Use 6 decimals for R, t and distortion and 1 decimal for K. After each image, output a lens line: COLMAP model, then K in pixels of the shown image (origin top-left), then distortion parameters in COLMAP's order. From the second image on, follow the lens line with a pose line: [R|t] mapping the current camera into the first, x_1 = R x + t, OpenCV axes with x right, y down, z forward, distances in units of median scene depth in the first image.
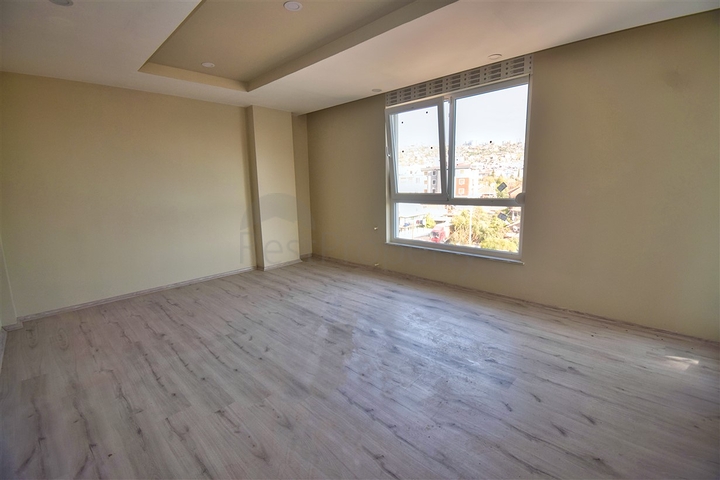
lens RADIAL K [[321.2, 0, 360.0], [0, 321.2, 240.0], [0, 0, 1]] dist [-0.001295, -0.000769]
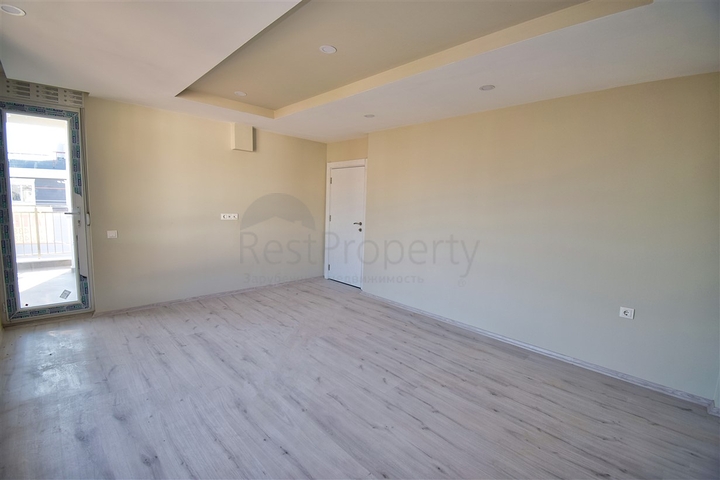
lens RADIAL K [[321.2, 0, 360.0], [0, 321.2, 240.0], [0, 0, 1]] dist [-0.001295, -0.000769]
pose [[-0.999246, -0.018543, 0.034113, -0.326351], [-0.007912, 0.957399, 0.288661, -0.387596], [-0.038012, 0.288174, -0.956823, 1.973827]]
